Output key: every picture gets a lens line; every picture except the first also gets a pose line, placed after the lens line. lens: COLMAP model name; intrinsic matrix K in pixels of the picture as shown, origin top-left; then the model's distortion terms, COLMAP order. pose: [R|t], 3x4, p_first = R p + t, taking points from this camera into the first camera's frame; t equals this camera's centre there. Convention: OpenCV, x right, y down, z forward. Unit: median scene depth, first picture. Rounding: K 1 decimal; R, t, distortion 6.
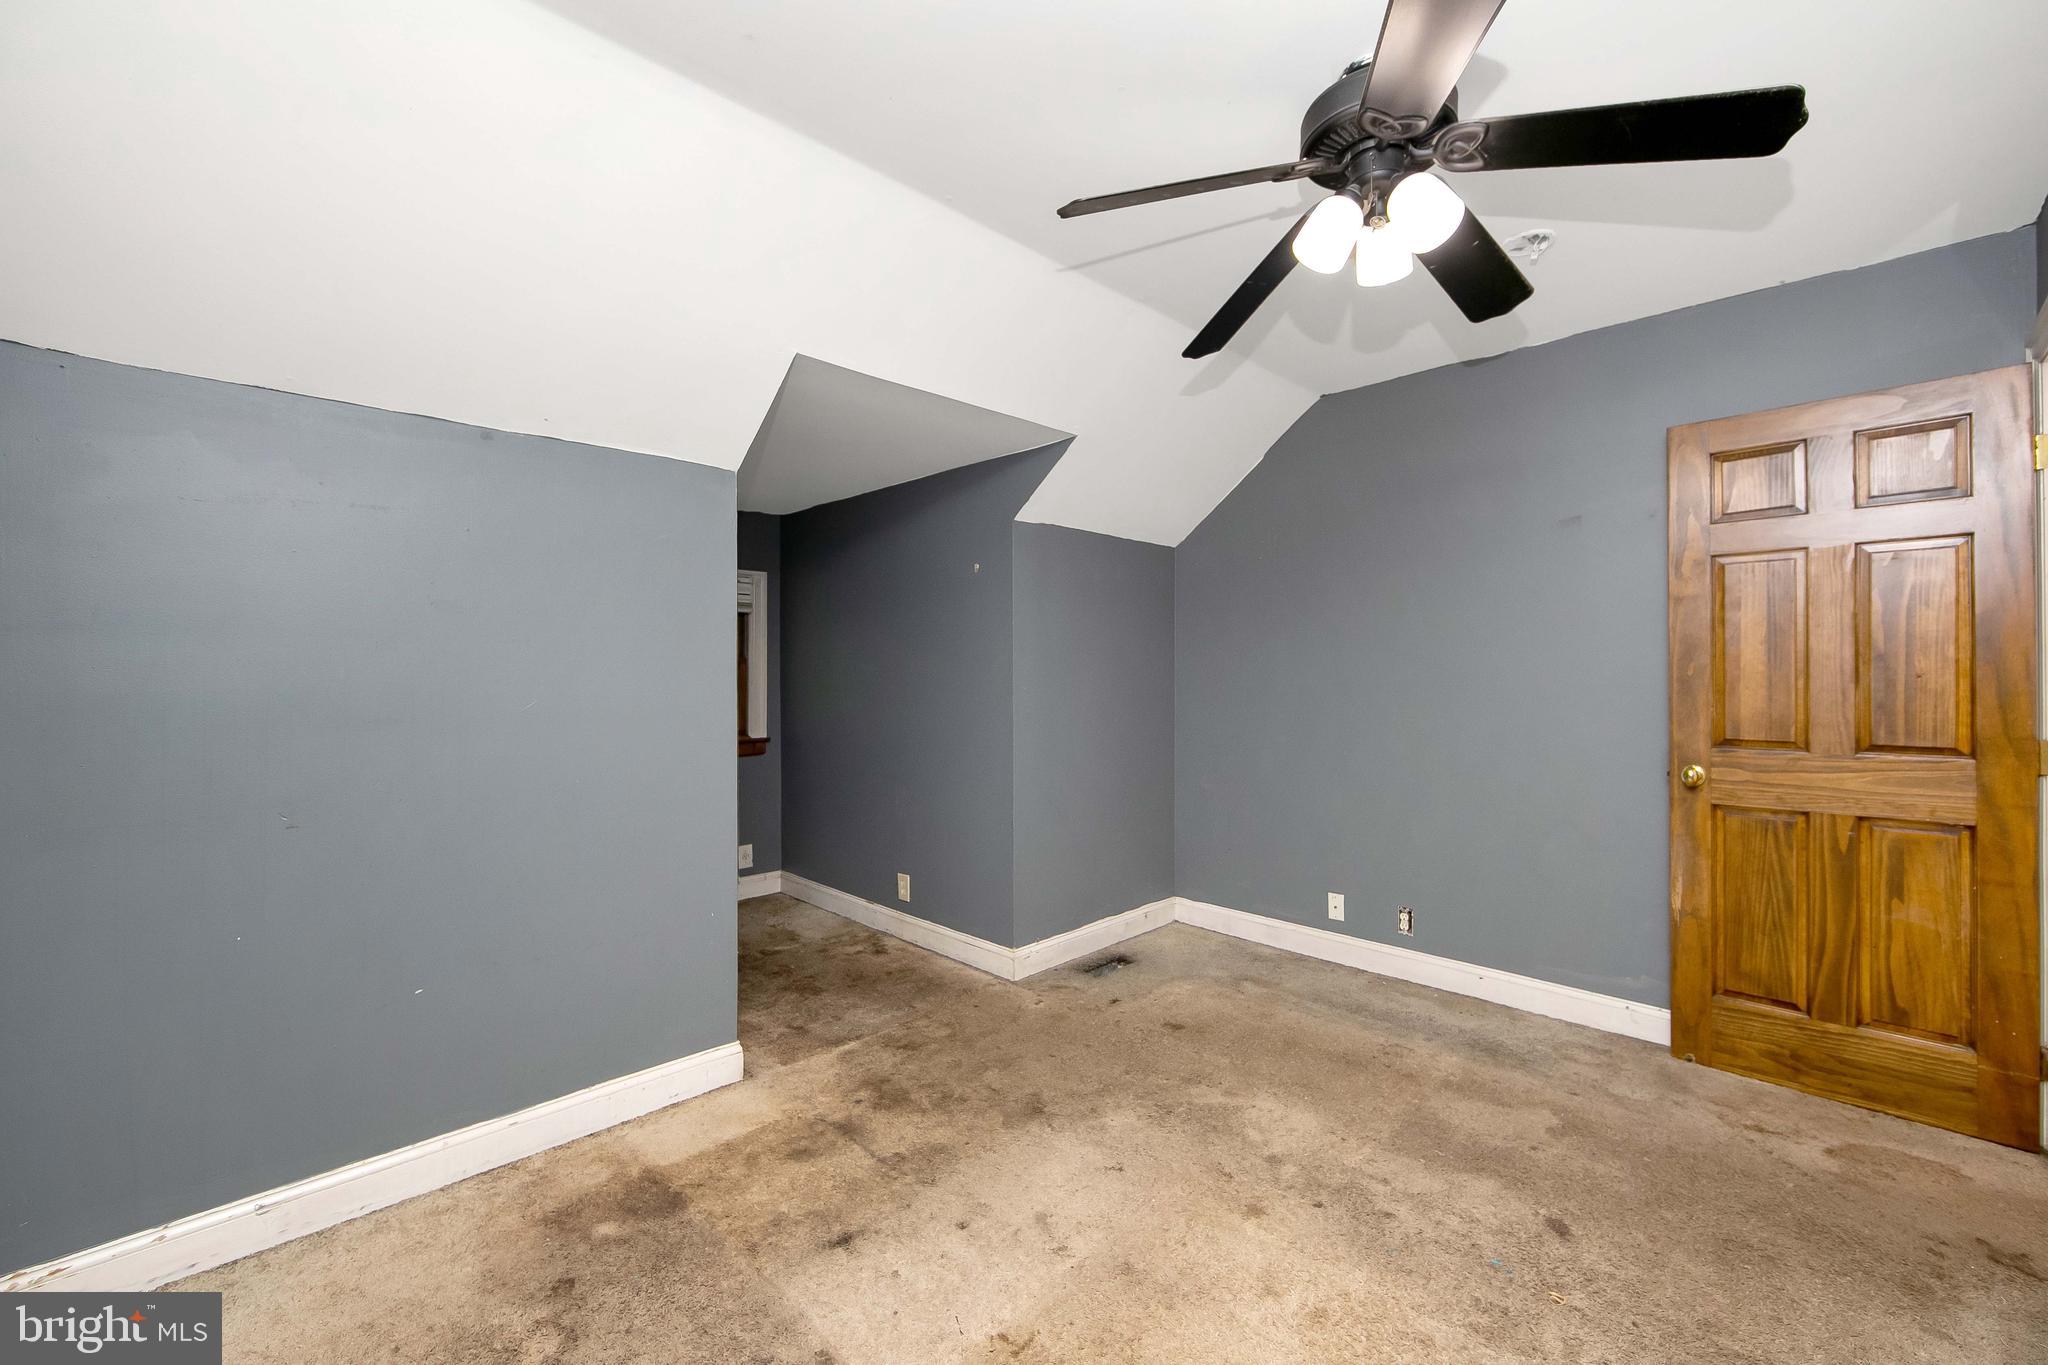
lens RADIAL K [[821.1, 0, 1030.9], [0, 821.1, 658.9], [0, 0, 1]] dist [-0.001029, -0.000134]
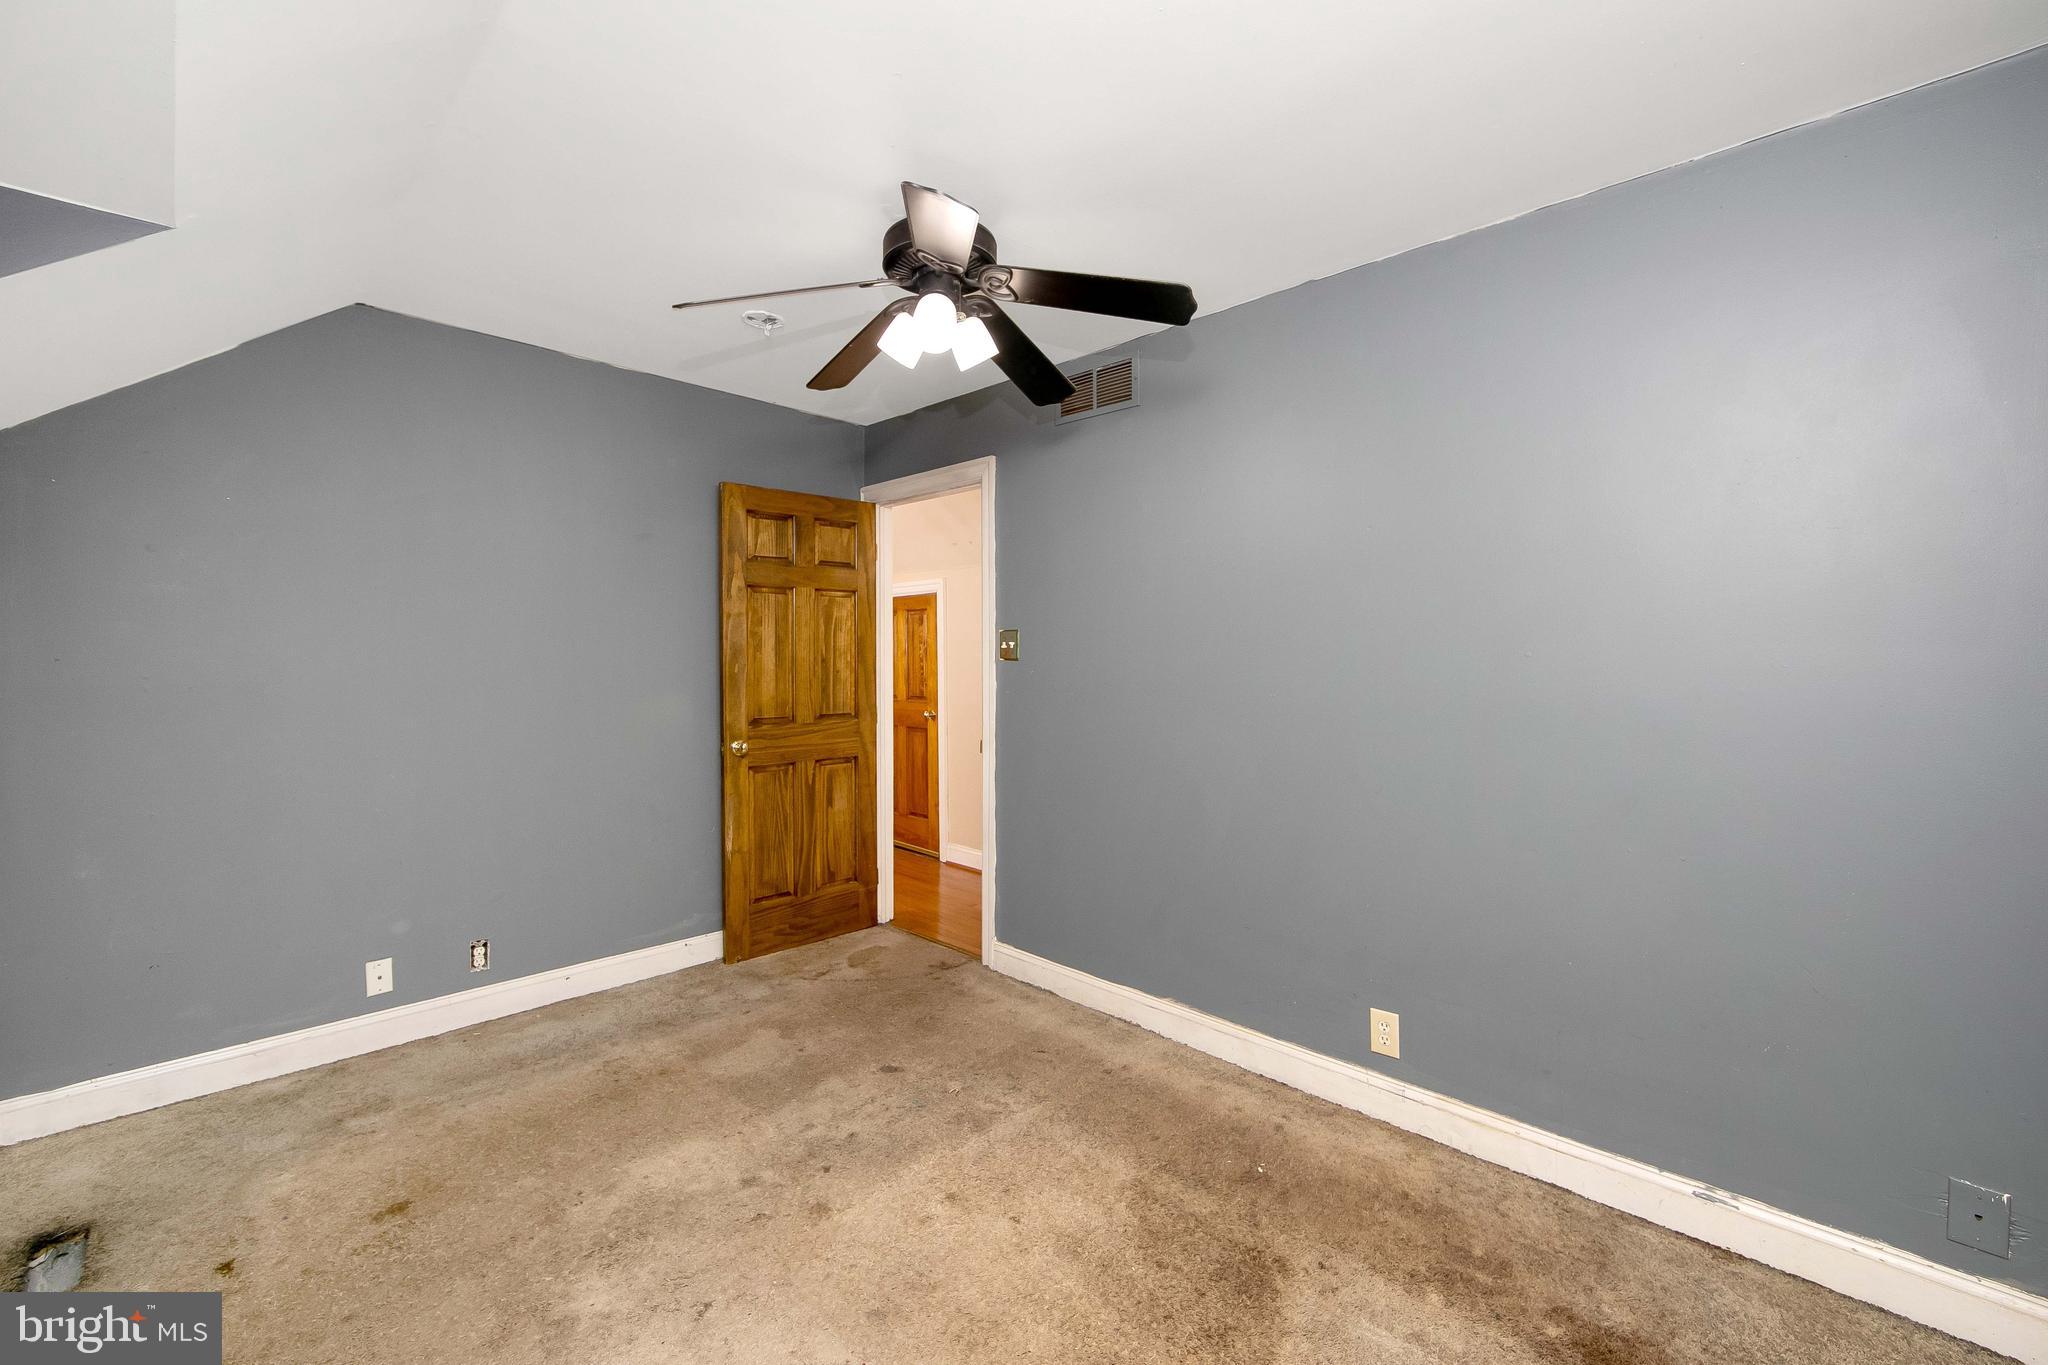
lens RADIAL K [[826.7, 0, 1014.7], [0, 826.7, 651.4], [0, 0, 1]] dist [-0.003554, -0.000735]
pose [[0.004432, 0.011237, 0.999927, -0.583221], [-0.020102, 0.999736, -0.011146, -0.009735], [-0.999788, -0.020051, 0.004656, 0.591443]]
